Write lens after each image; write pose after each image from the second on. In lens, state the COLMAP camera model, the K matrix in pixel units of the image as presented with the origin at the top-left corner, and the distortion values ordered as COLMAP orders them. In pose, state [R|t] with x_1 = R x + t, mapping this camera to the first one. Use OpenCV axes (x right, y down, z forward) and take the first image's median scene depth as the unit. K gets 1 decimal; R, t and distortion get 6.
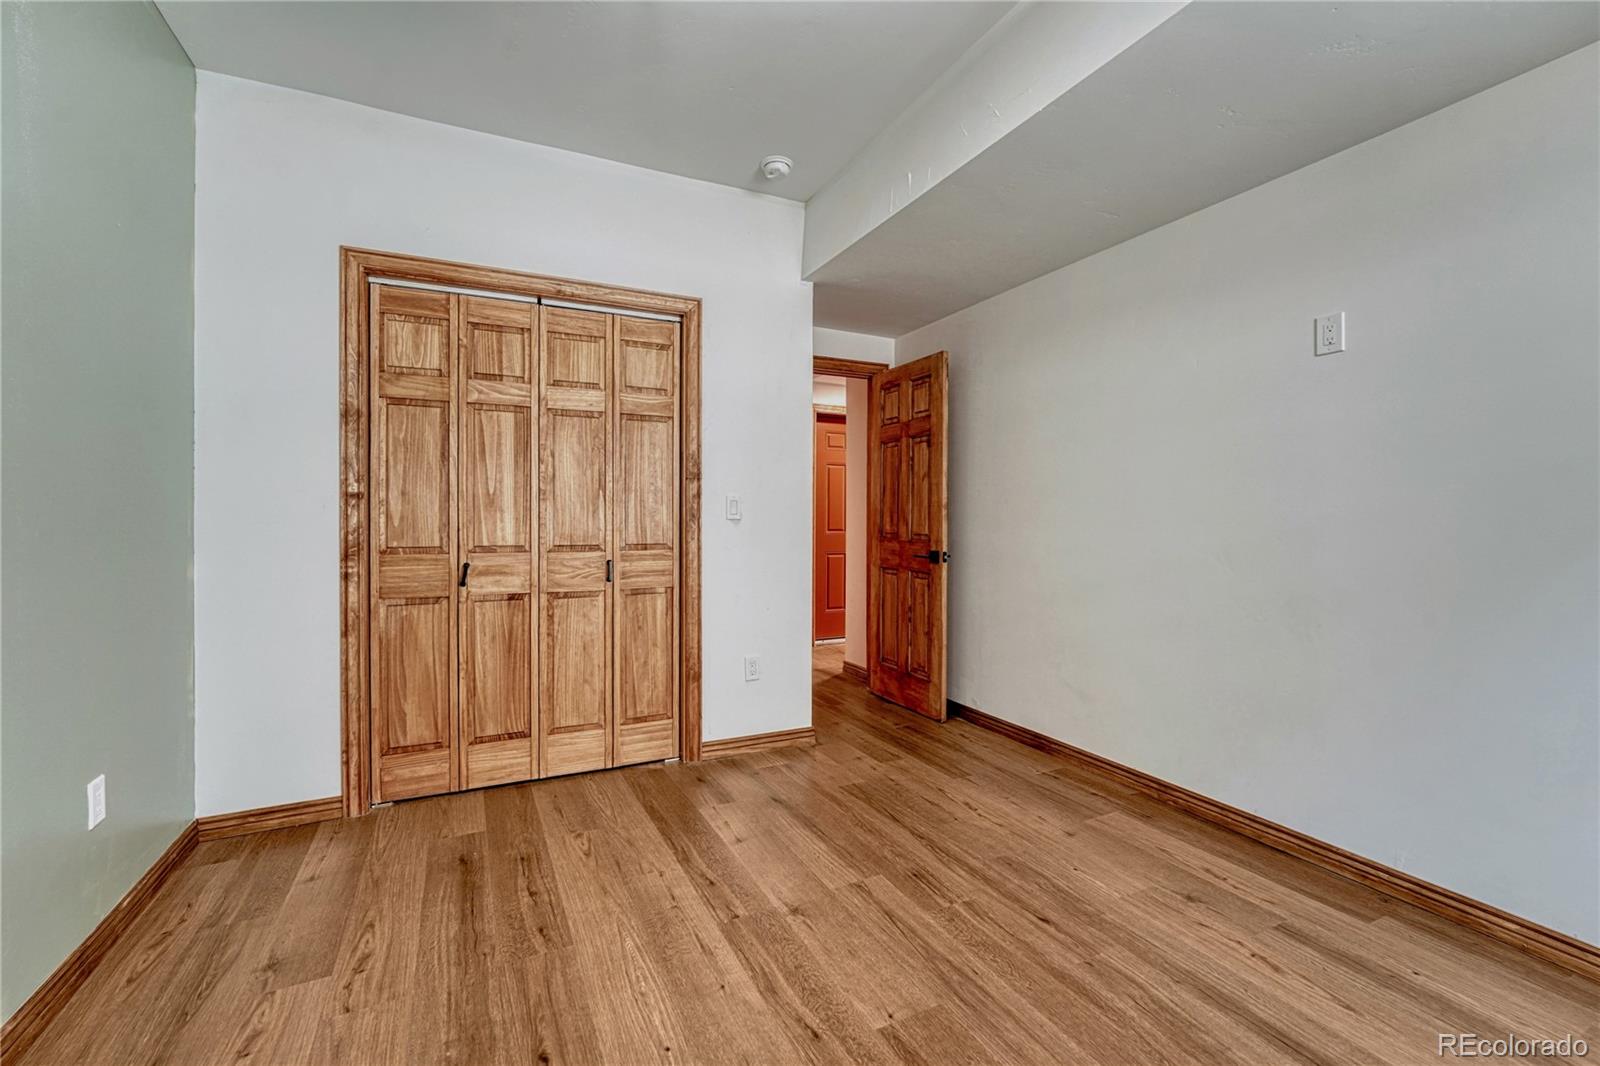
lens RADIAL K [[669.9, 0, 801.7], [0, 669.9, 520.5], [0, 0, 1]] dist [-0.009653, 0.000161]
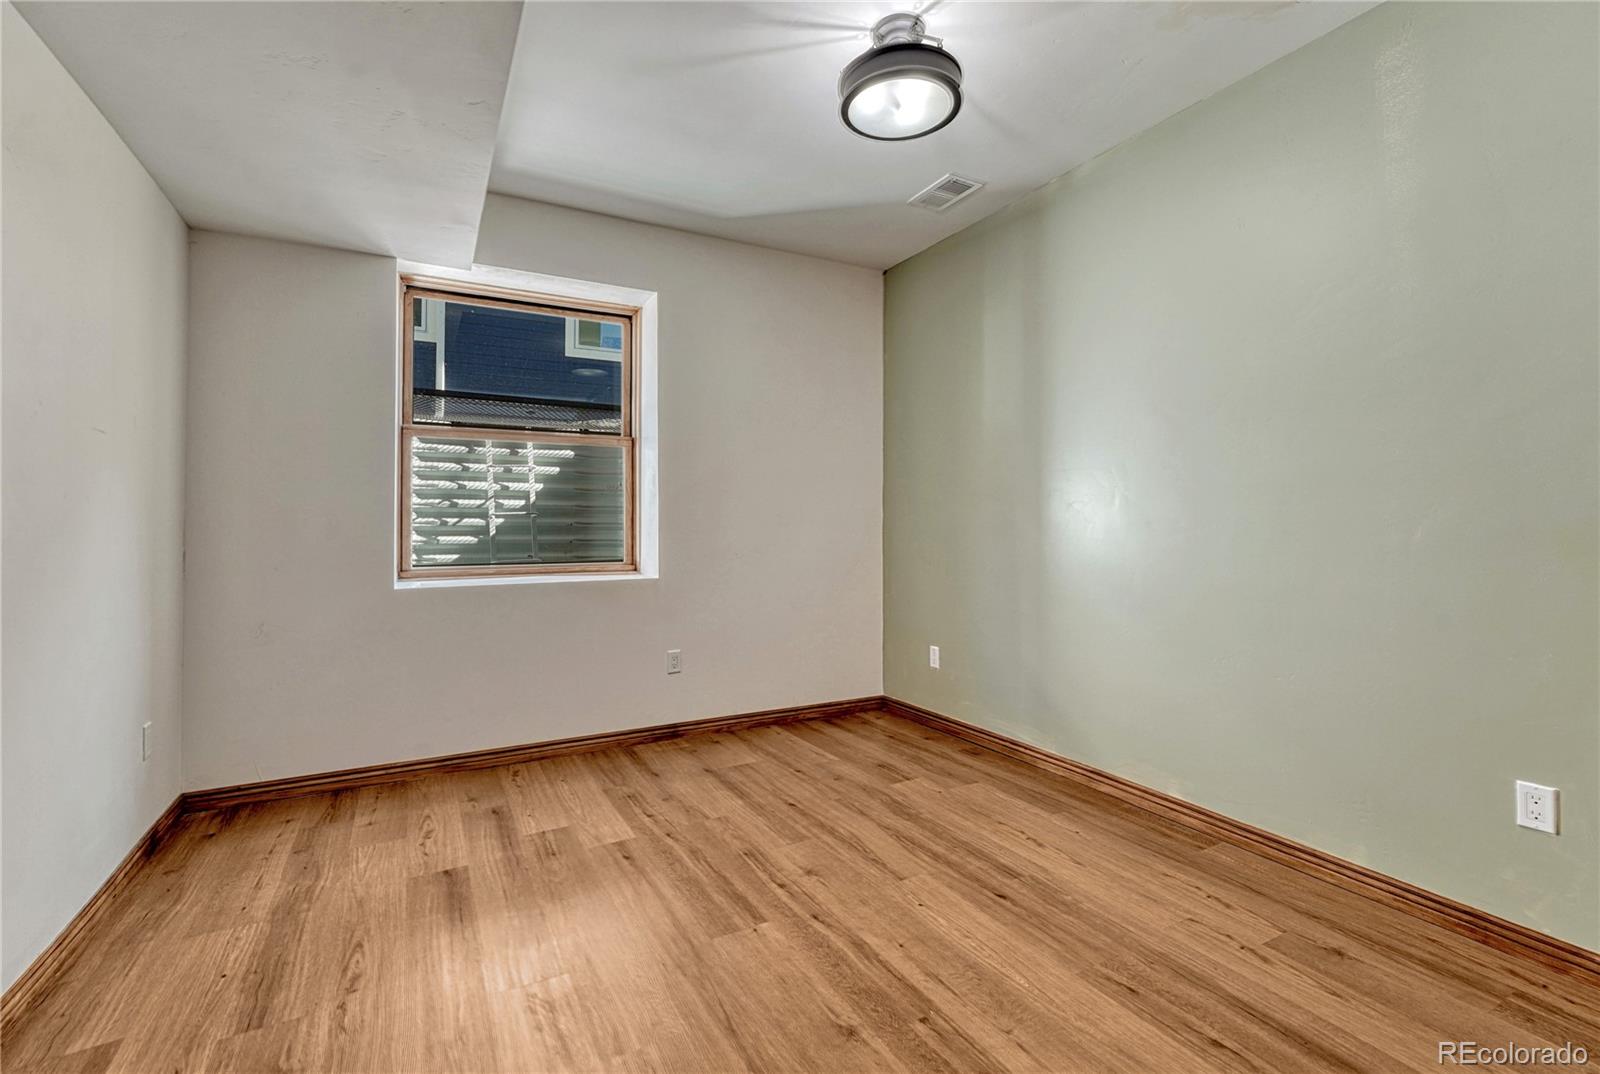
lens RADIAL K [[705.8, 0, 794.3], [0, 705.8, 530.3], [0, 0, 1]] dist [0.000984, 0.000068]
pose [[-0.999388, -0.000825, -0.034963, 0.057854], [-0.001098, 0.999969, 0.007797, -0.001091], [0.034956, 0.007831, -0.999358, 1.238309]]
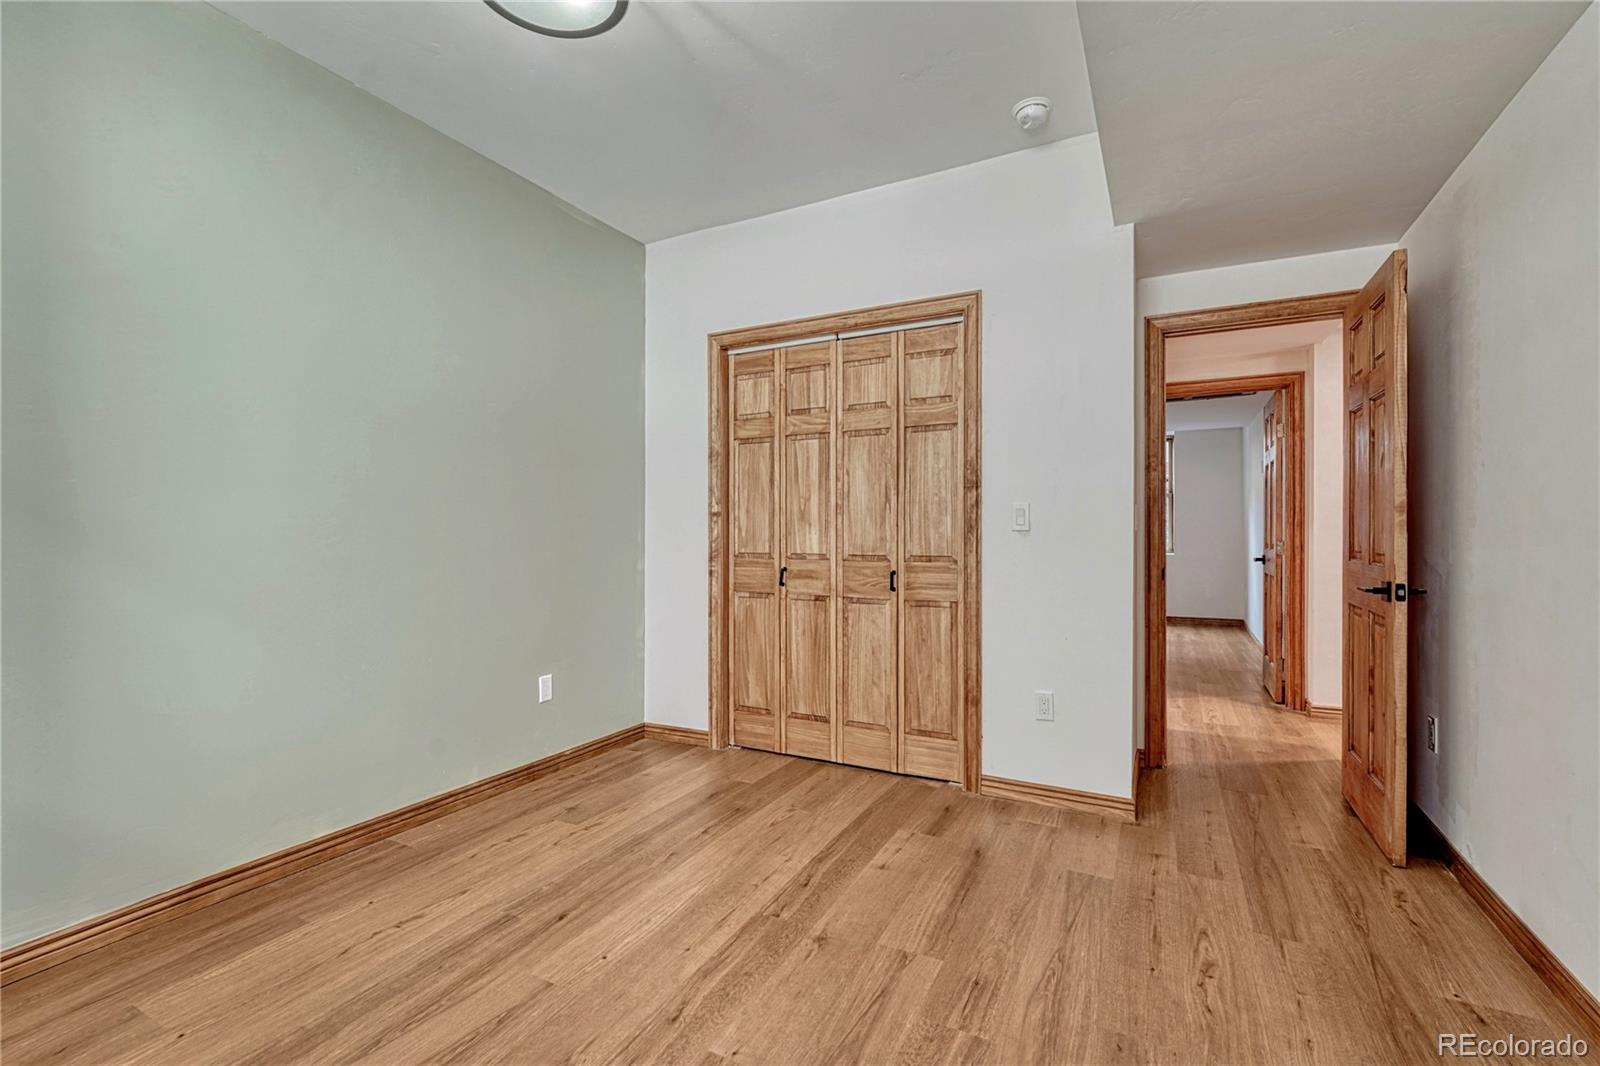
lens RADIAL K [[698.9, 0, 800.0], [0, 698.9, 533.0], [0, 0, 1]] dist [-0.000057, -0.004066]
pose [[0.593741, -0.001480, -0.804655, 0.532906], [-0.000065, 0.999998, -0.001887, 0.003541], [0.804656, 0.001173, 0.593740, 0.261571]]
